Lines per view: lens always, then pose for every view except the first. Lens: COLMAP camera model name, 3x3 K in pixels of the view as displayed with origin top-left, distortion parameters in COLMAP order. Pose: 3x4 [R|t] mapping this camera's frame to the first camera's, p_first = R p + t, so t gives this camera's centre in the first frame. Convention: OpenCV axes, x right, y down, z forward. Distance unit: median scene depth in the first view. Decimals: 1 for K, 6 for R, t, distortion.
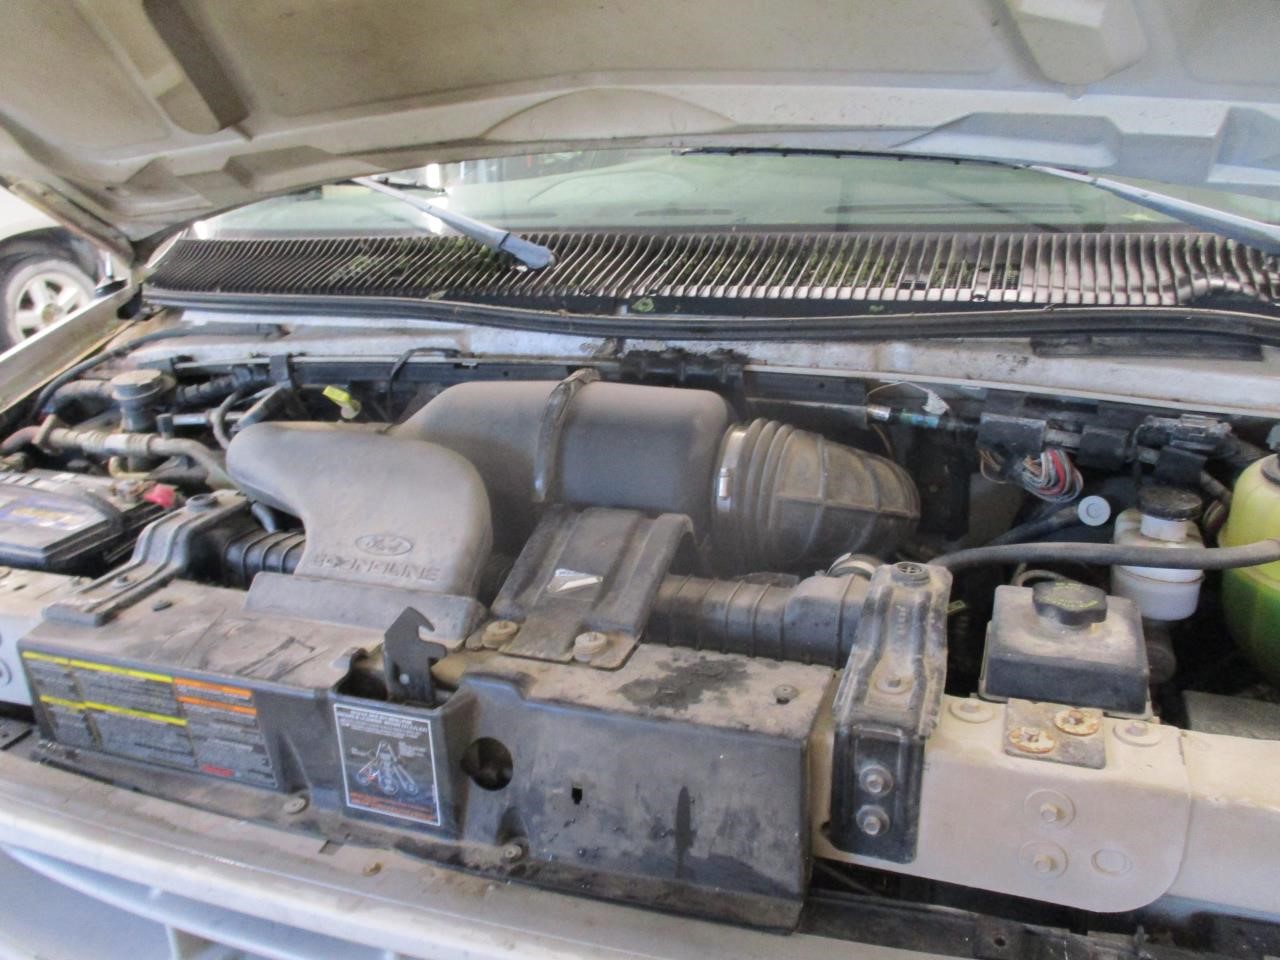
lens RADIAL K [[1075.0, 0, 640.0], [0, 1075.0, 480.0], [0, 0, 1]] dist [-0.042261, 0.000863]
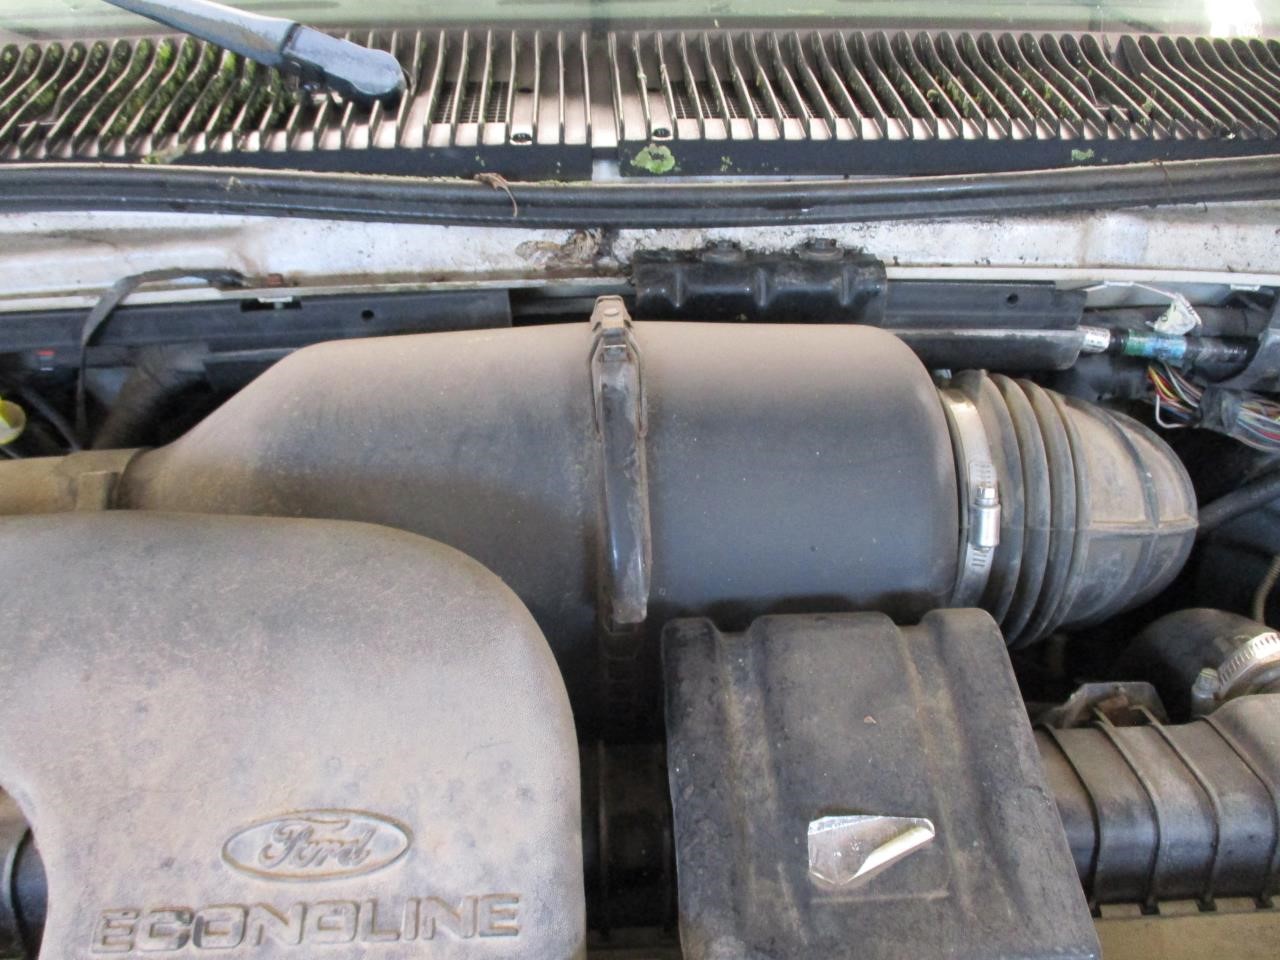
lens RADIAL K [[1075.0, 0, 640.0], [0, 1075.0, 480.0], [0, 0, 1]] dist [-0.042261, 0.000863]
pose [[0.911408, -0.134061, 0.389054, -0.219823], [0.095495, 0.988539, 0.116924, -0.074491], [-0.400270, -0.069413, 0.913765, 0.540740]]
